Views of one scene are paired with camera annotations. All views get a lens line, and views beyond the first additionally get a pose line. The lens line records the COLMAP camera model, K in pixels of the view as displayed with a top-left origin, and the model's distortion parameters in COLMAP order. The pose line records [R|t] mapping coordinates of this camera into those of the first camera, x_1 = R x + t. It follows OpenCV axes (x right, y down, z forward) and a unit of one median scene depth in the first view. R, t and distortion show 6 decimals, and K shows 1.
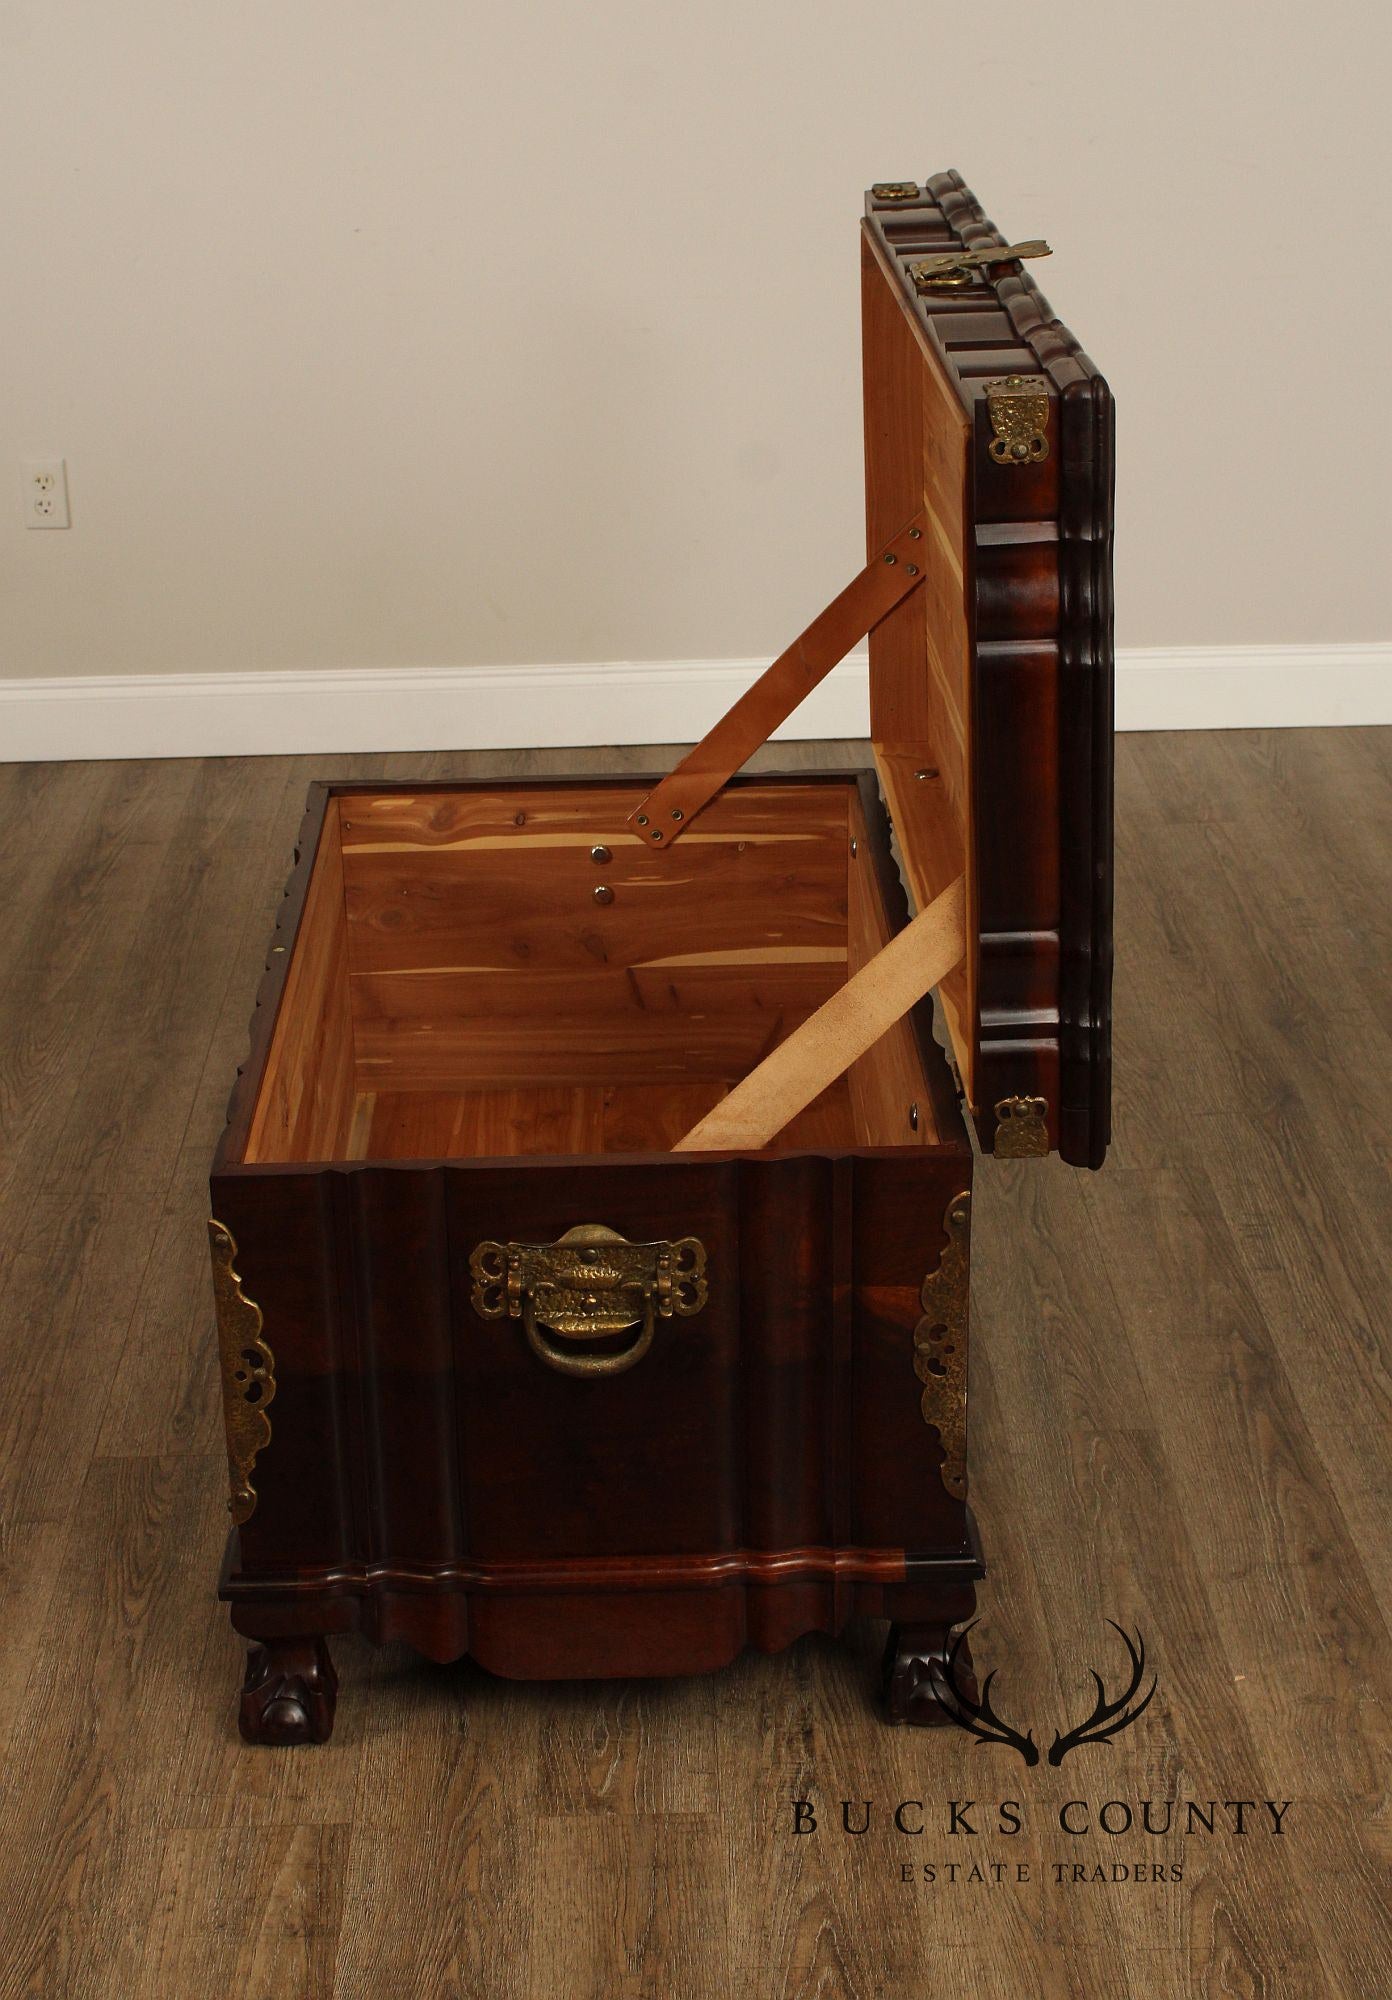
lens RADIAL K [[3189.7, 0, 717.9], [0, 3189.7, 1004.9], [0, 0, 1]] dist [-0.085197, 0.152965]
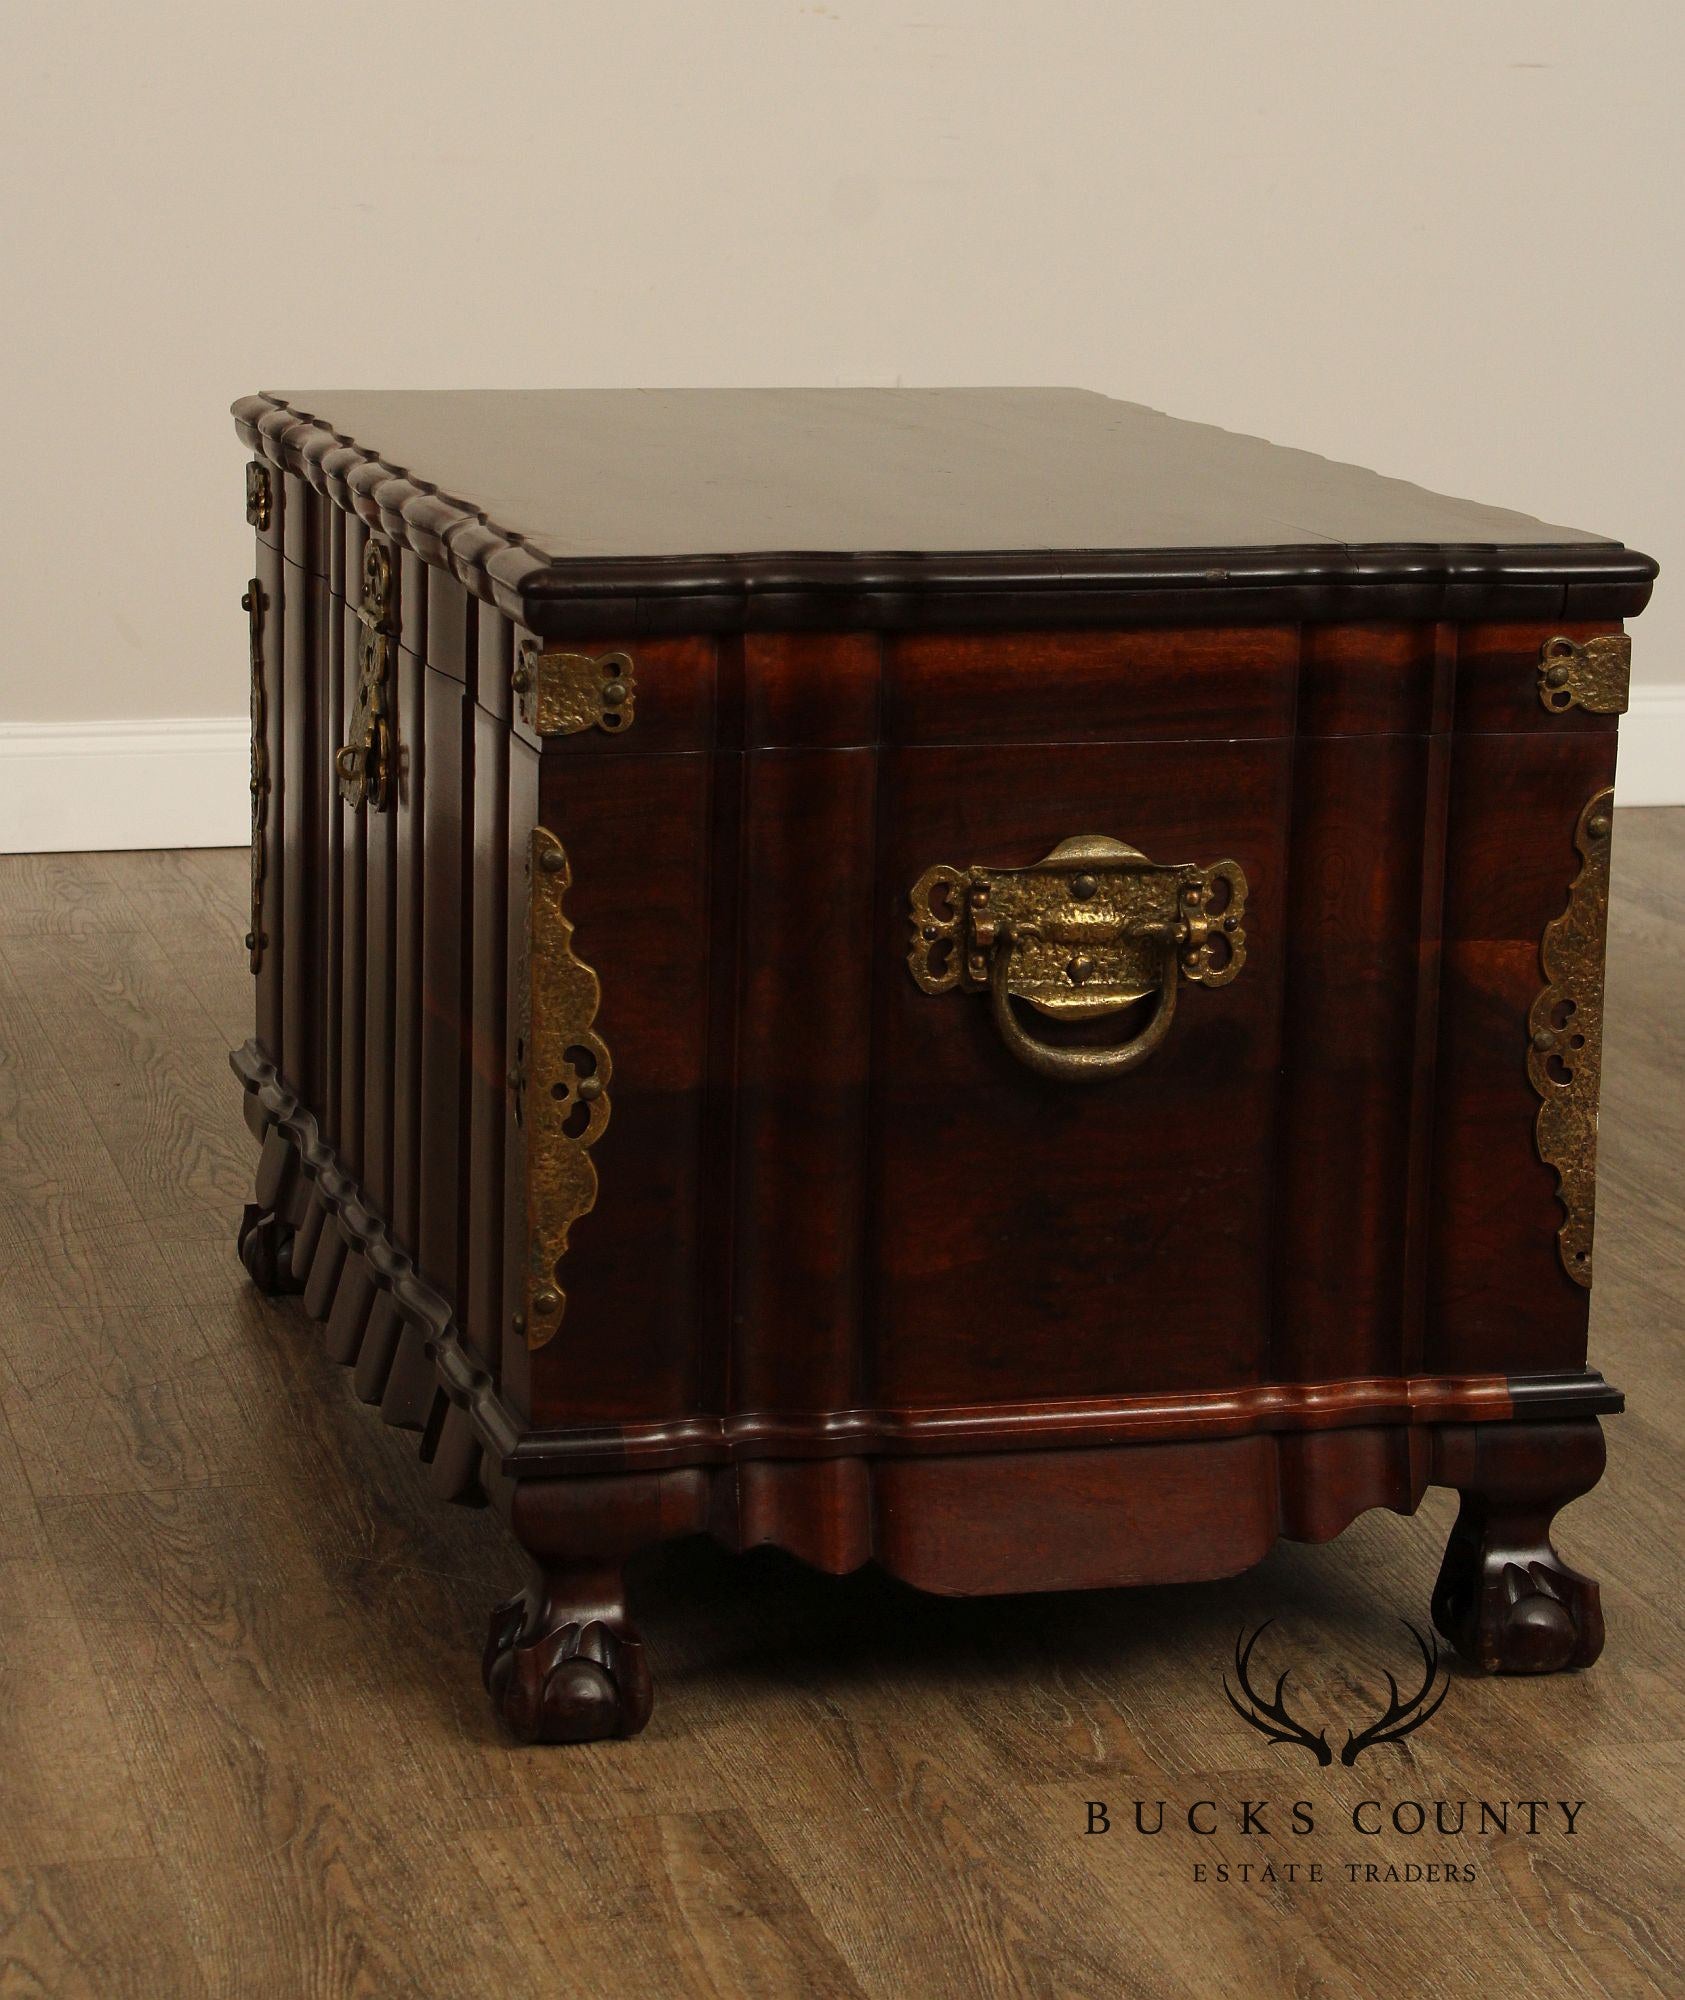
lens RADIAL K [[5023.7, 0, 779.2], [0, 5023.7, 839.1], [0, 0, 1]] dist [-0.032877, 0.377944]
pose [[0.975941, -0.005590, 0.217962, -0.317105], [0.052571, 0.976211, -0.210355, 0.273717], [-0.211601, 0.216752, 0.953018, 0.003117]]
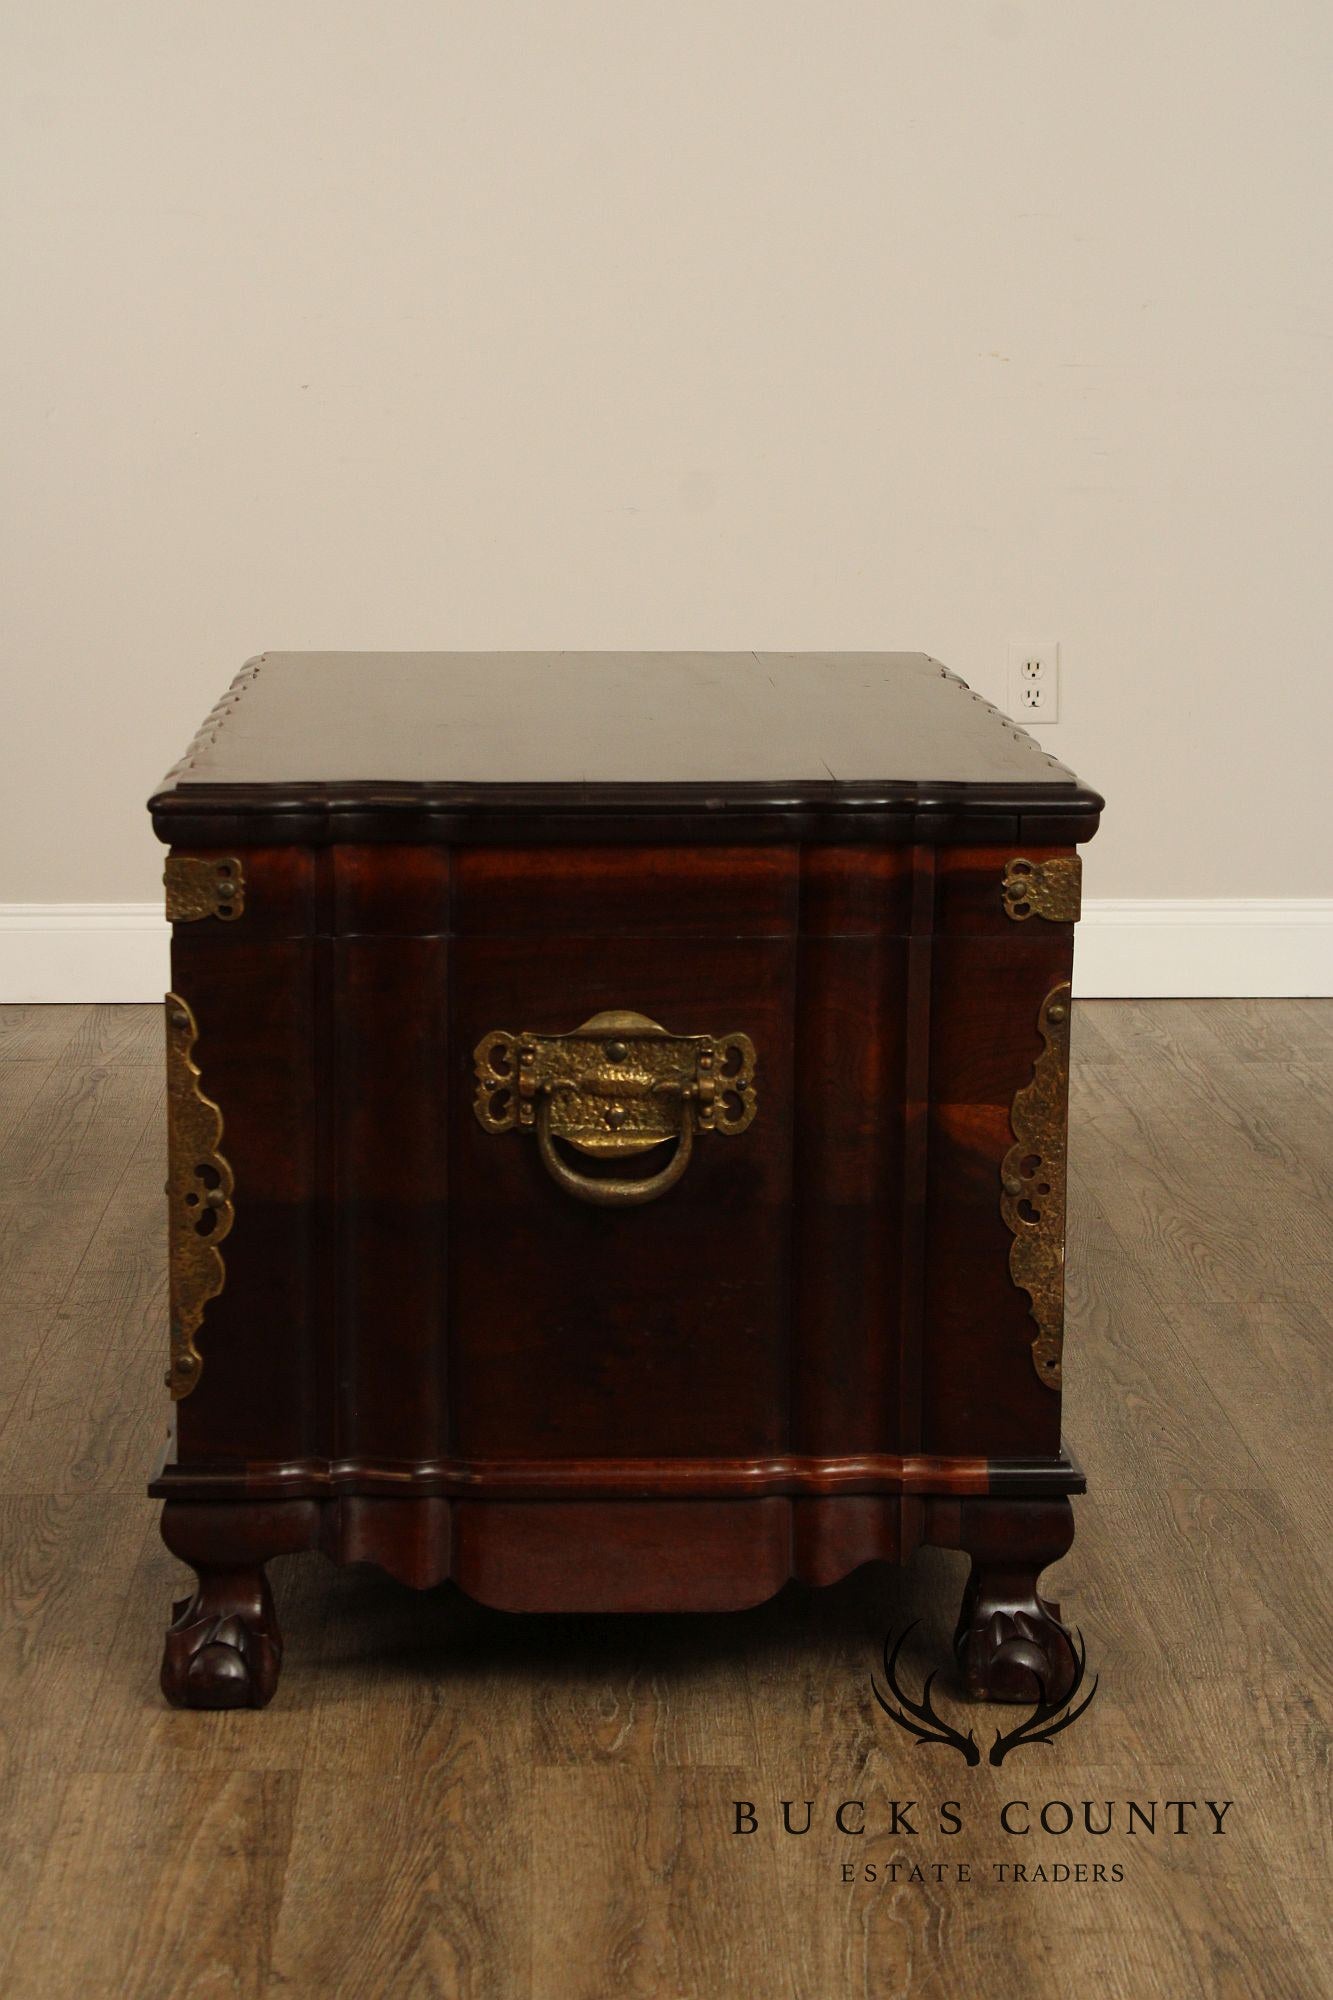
lens RADIAL K [[3840.3, 0, 666.5], [0, 3840.3, 1000.0], [0, 0, 1]] dist [0.013936, -0.027159]
pose [[0.999794, 0.019526, 0.005595, -0.031612], [-0.017892, 0.976998, -0.212495, 0.266357], [-0.009616, 0.212351, 0.977146, 0.007654]]
